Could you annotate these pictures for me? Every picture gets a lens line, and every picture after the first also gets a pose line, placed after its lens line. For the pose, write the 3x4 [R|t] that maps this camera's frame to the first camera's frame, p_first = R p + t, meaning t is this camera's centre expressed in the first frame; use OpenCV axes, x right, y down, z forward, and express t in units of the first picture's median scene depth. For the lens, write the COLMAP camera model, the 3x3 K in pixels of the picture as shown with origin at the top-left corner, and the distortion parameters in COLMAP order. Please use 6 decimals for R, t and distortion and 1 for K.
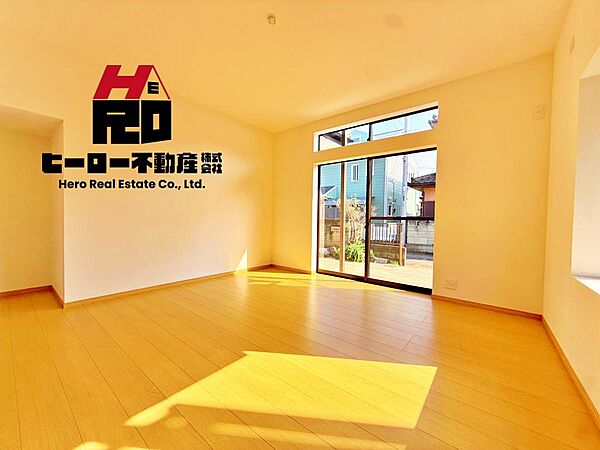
lens RADIAL K [[243.1, 0, 300.0], [0, 243.1, 225.0], [0, 0, 1]] dist [0.000431, -0.000088]
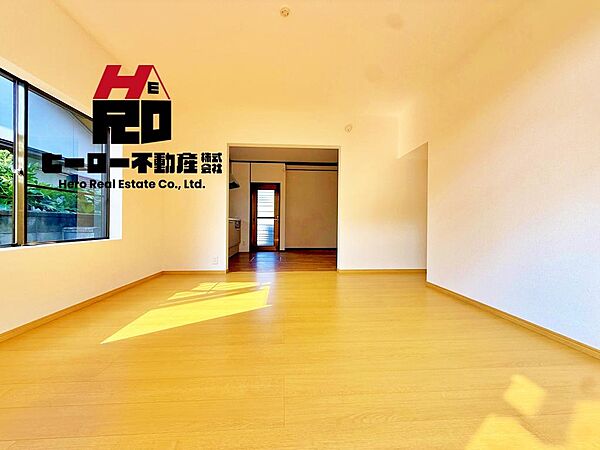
lens RADIAL K [[241.5, 0, 298.3], [0, 241.5, 223.5], [0, 0, 1]] dist [0.001759, 0.000011]
pose [[-0.732038, -0.017834, -0.681030, 0.279538], [-0.037090, 0.999218, 0.013703, 0.017822], [0.680253, 0.035290, -0.732127, 0.986390]]
